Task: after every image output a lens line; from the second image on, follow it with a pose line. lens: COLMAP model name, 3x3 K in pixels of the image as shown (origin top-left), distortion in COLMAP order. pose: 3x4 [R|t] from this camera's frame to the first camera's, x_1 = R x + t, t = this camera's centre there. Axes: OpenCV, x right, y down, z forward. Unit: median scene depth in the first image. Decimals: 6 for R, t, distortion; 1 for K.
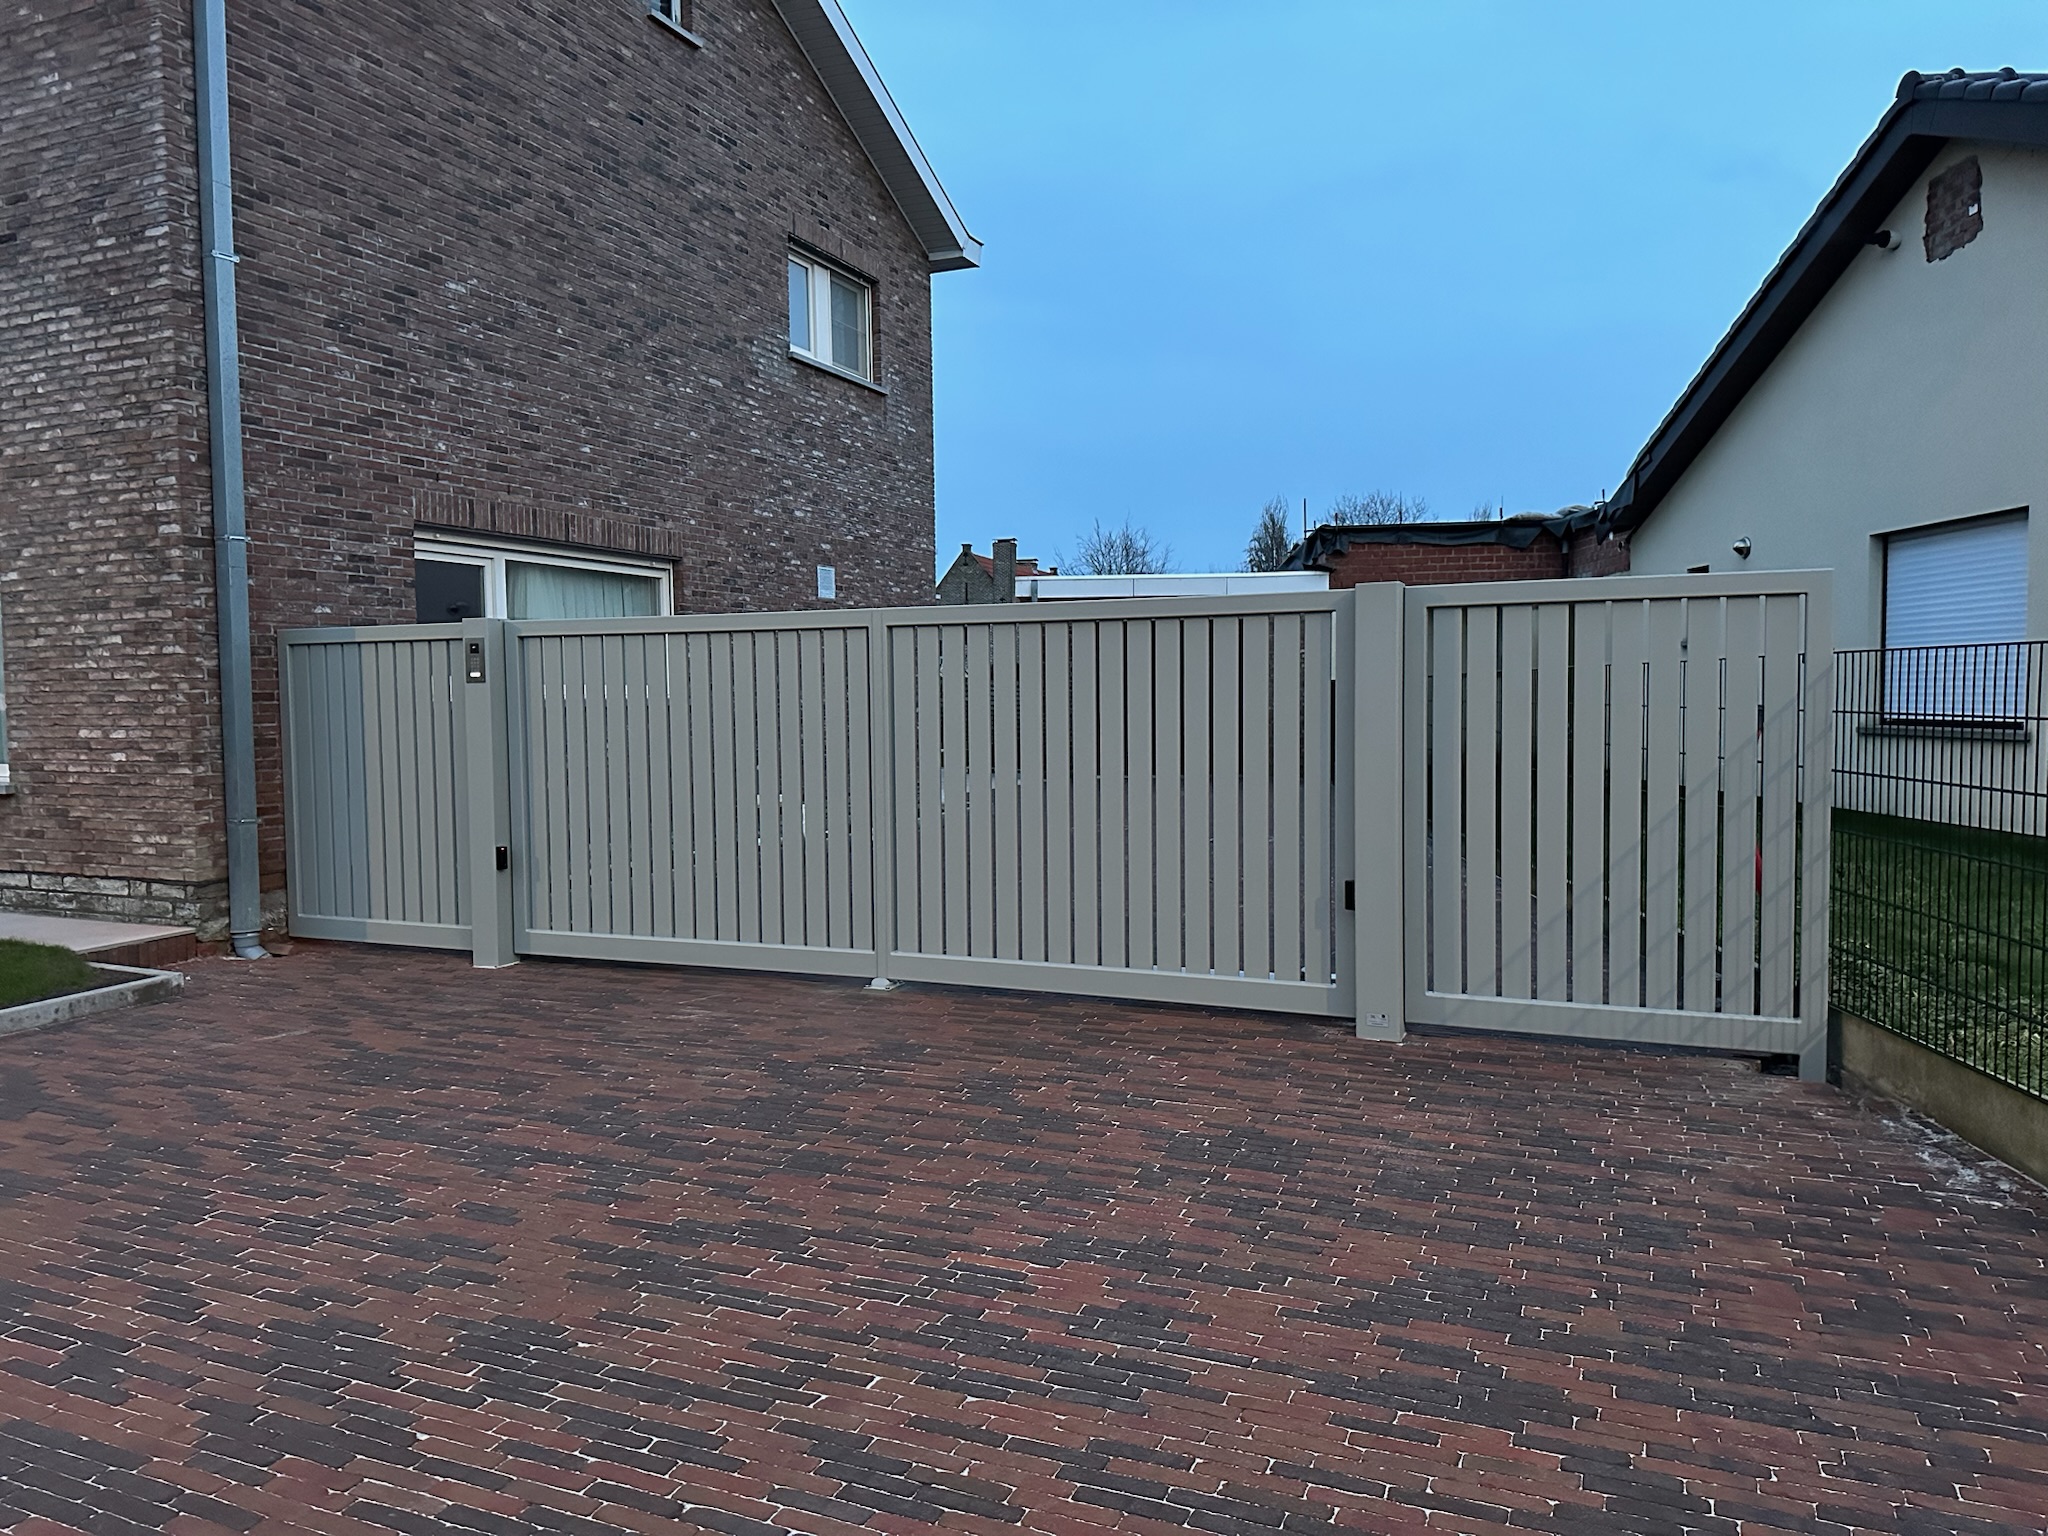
lens RADIAL K [[1460.2, 0, 1028.0], [0, 1460.2, 769.5], [0, 0, 1]] dist [0.064797, -0.091312]
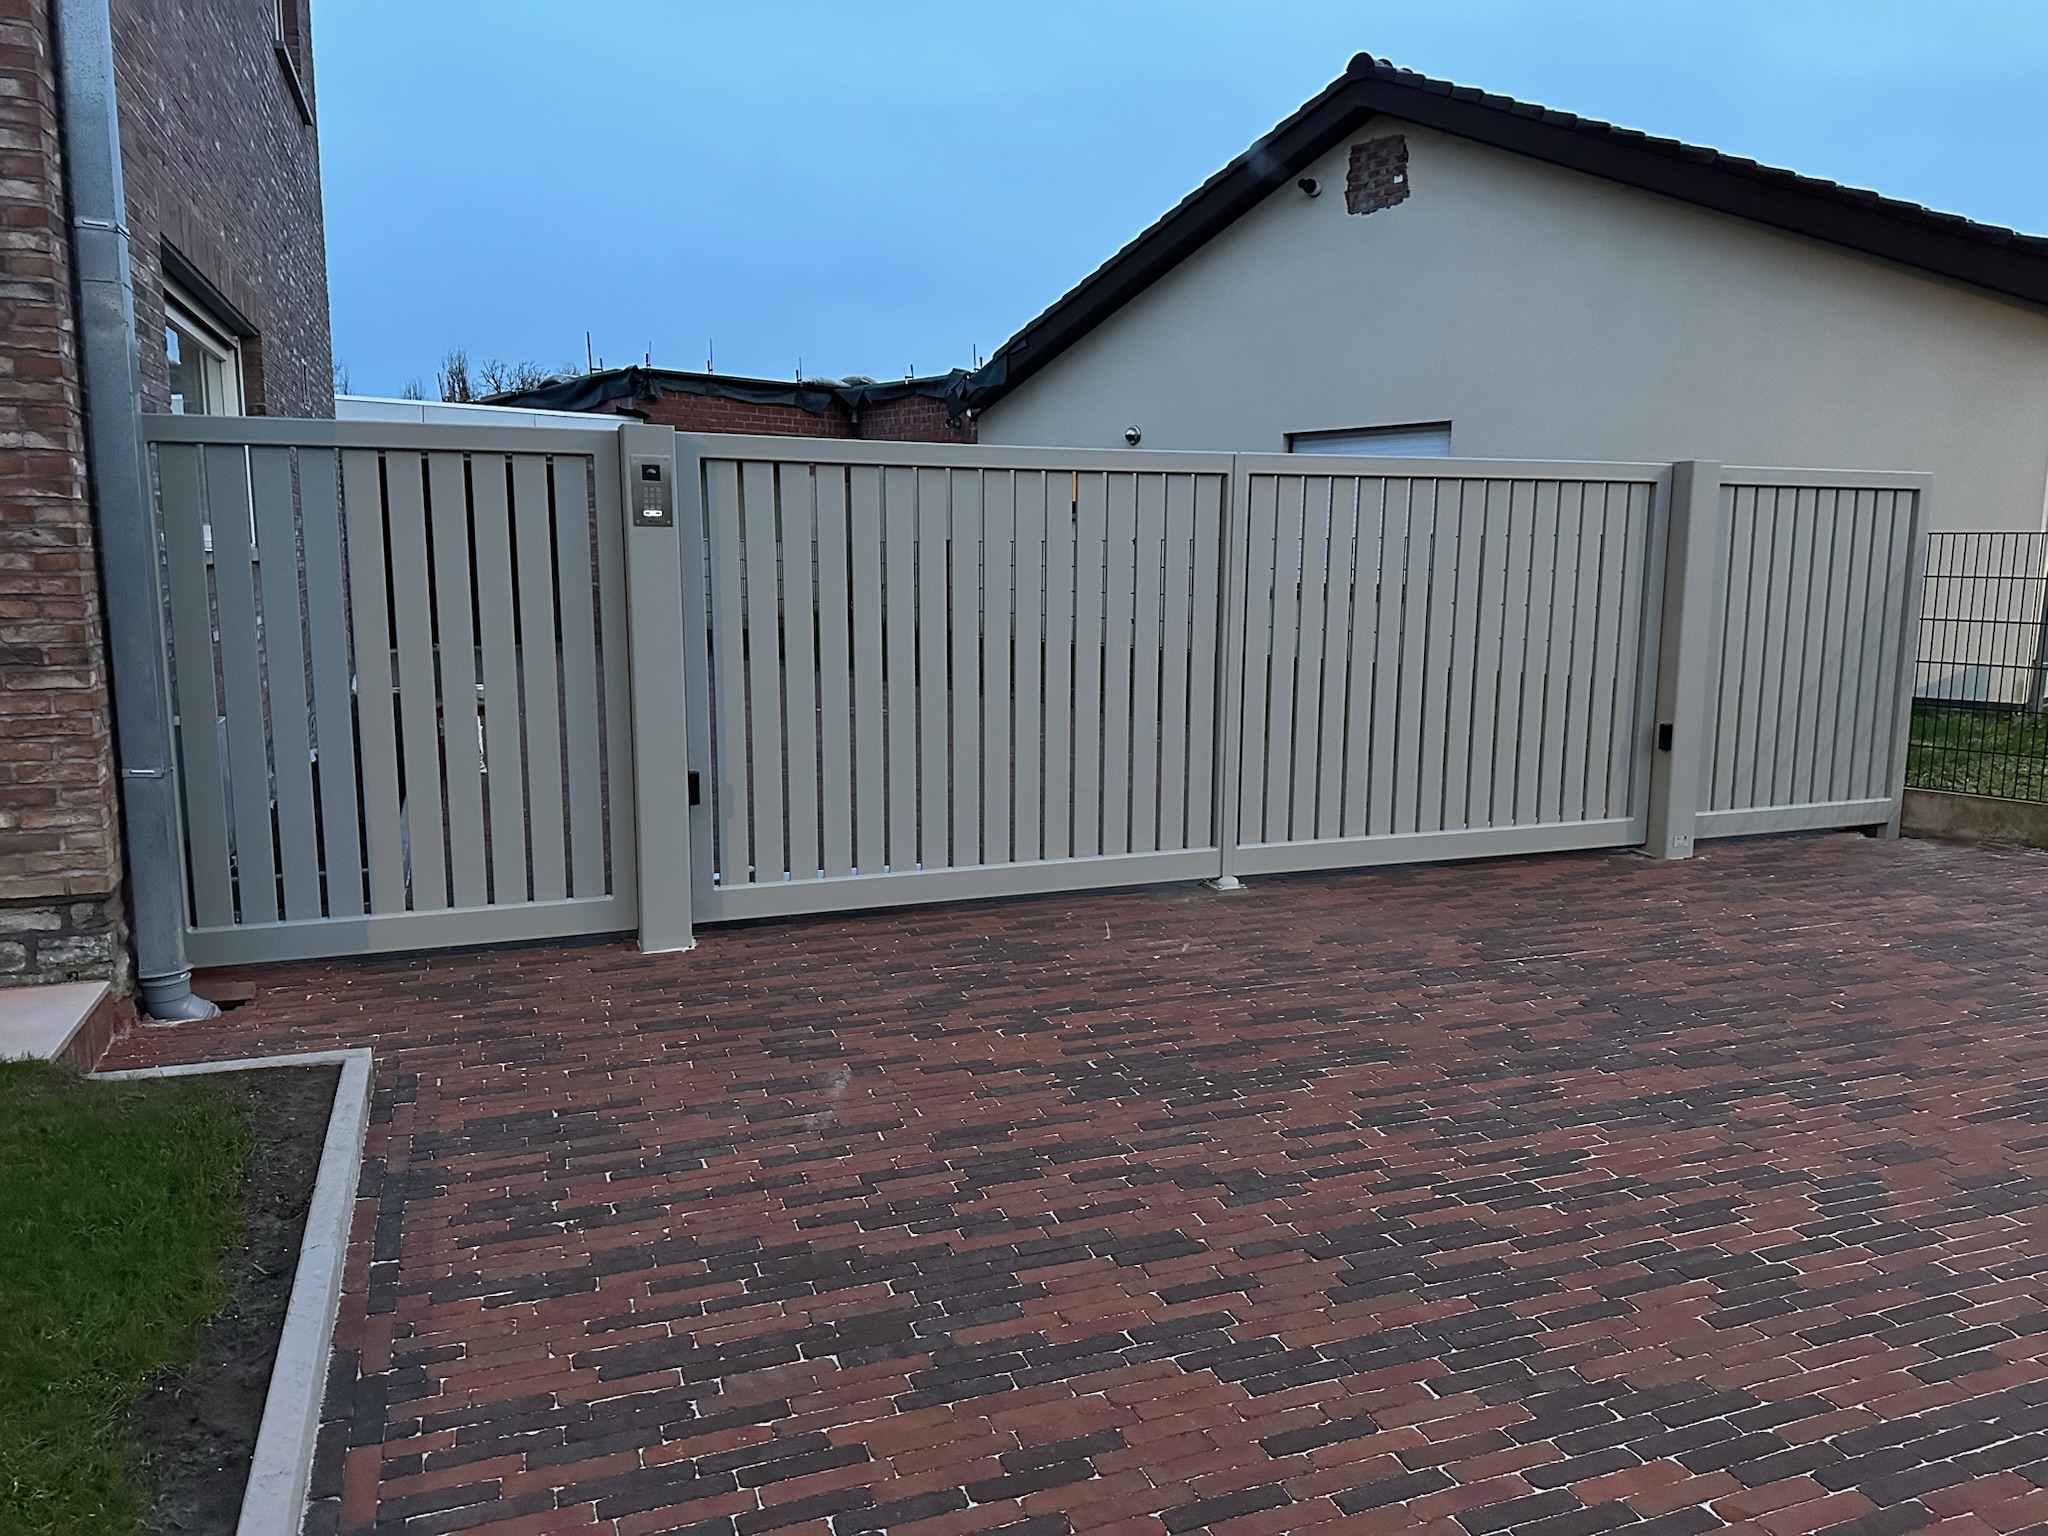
lens RADIAL K [[1460.2, 0, 1028.0], [0, 1460.2, 769.5], [0, 0, 1]] dist [0.064797, -0.091312]
pose [[0.705124, -0.088343, 0.703559, -0.928786], [0.022933, 0.994531, 0.101895, -0.017977], [-0.708713, -0.055714, 0.703293, 0.535401]]
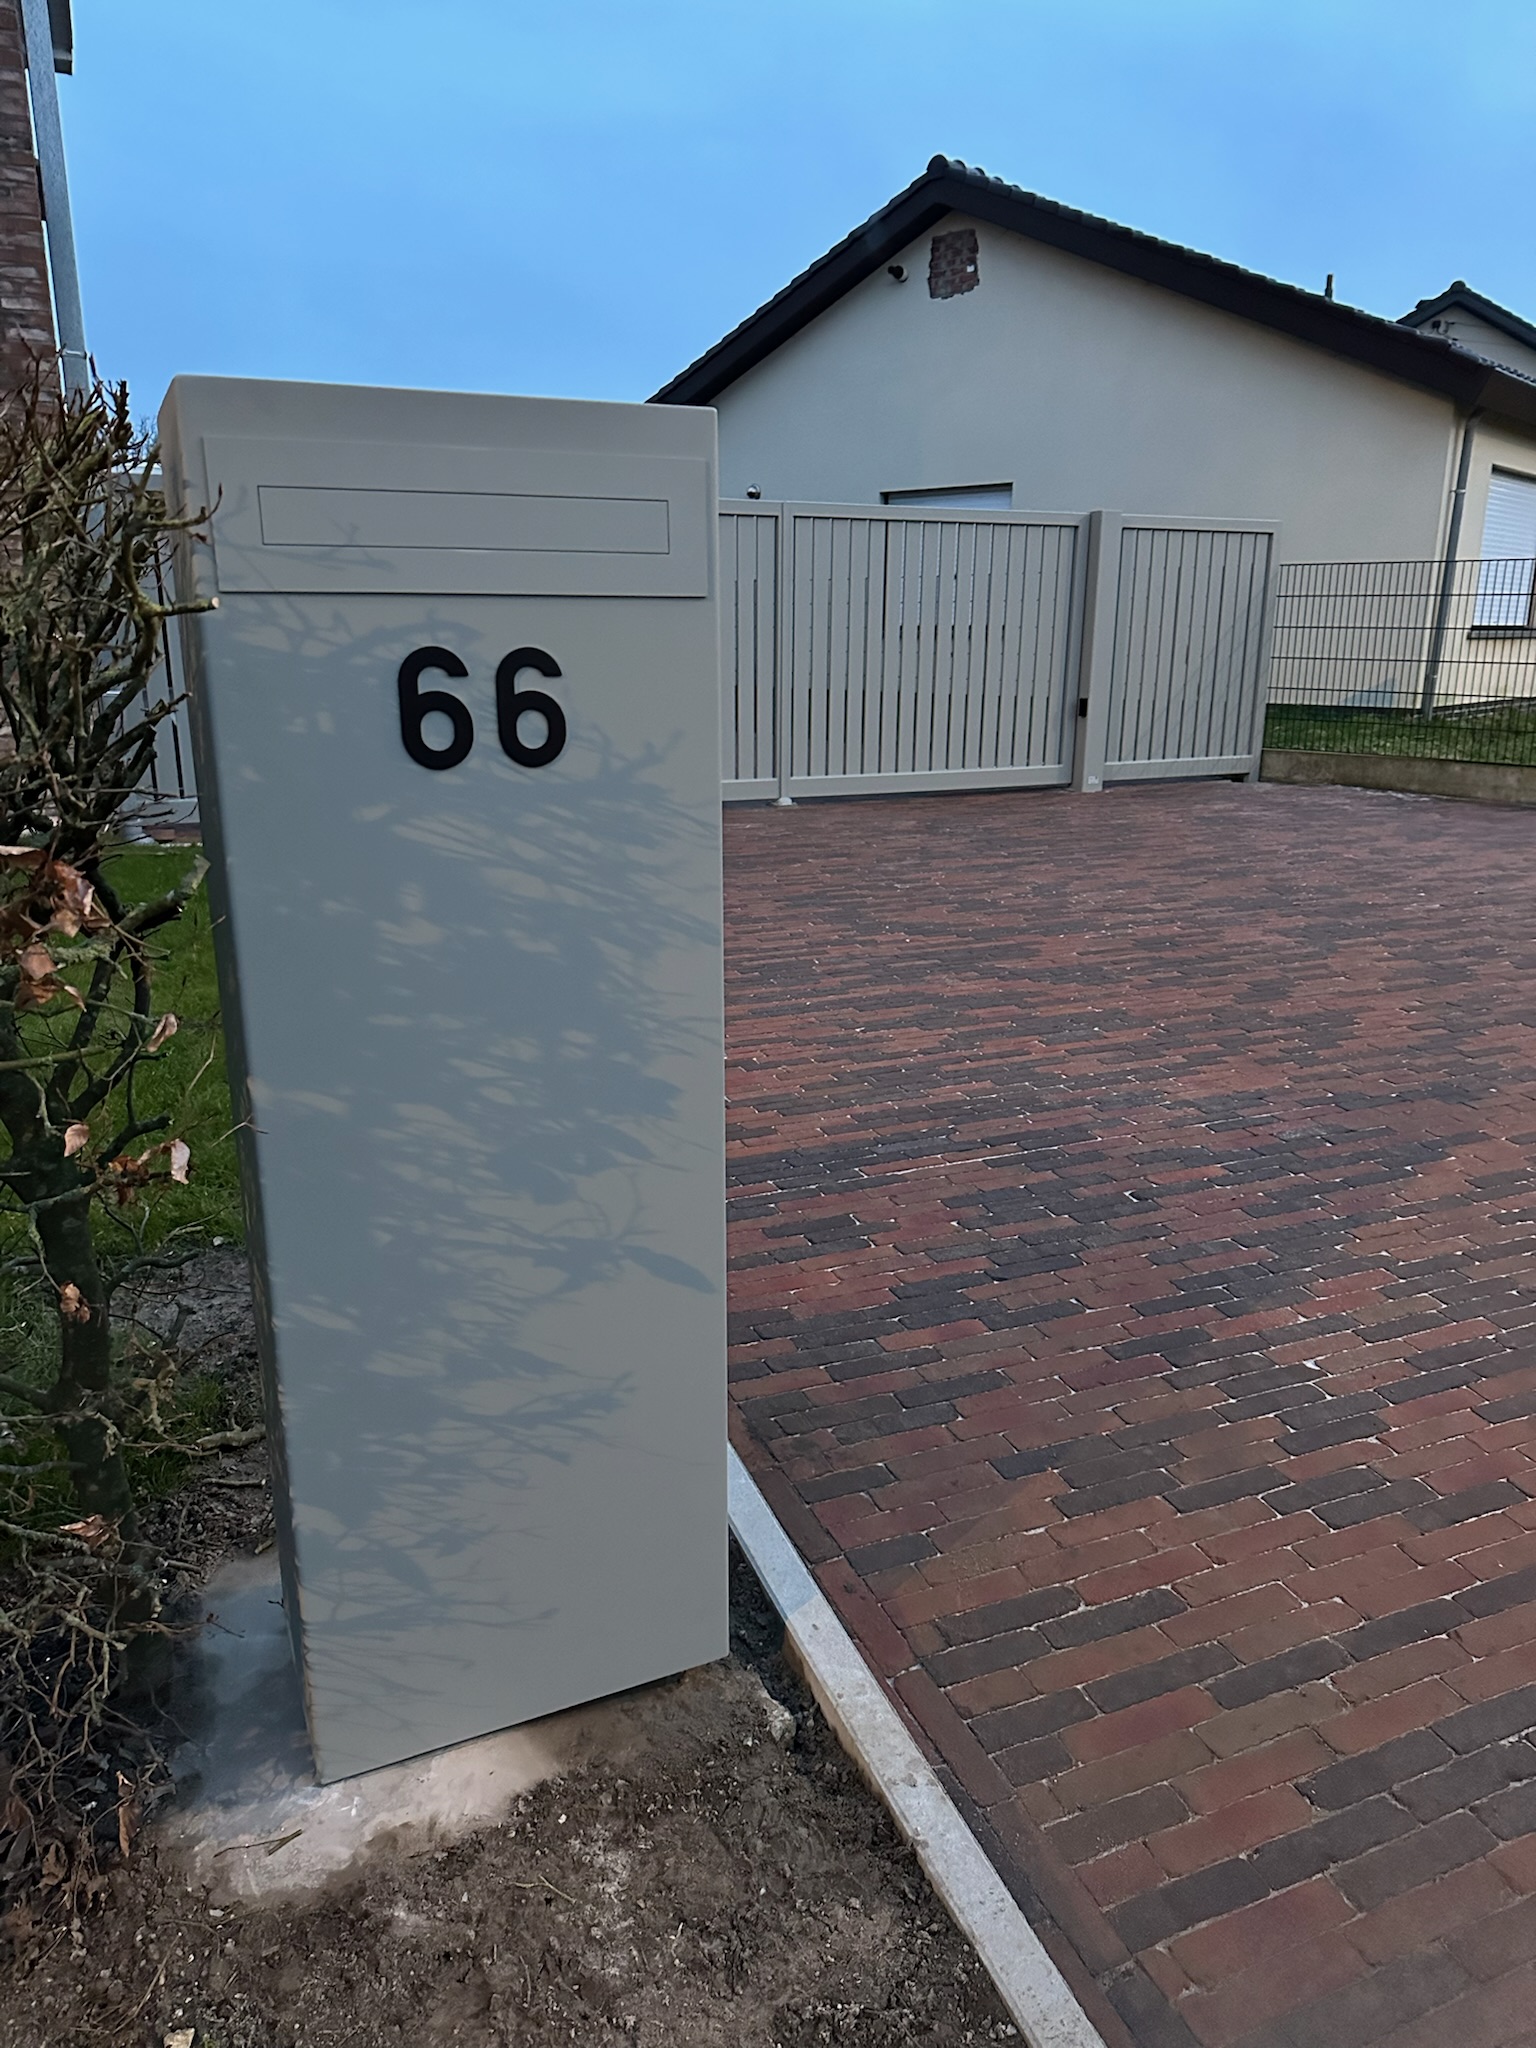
lens RADIAL K [[1460.2, 0, 779.3], [0, 1460.2, 1040.7], [0, 0, 1]] dist [0.064797, -0.091312]
pose [[0.659444, -0.191055, 0.727071, -1.290714], [0.027816, 0.972705, 0.230373, 0.058038], [-0.751239, -0.131694, 0.646759, 0.124389]]
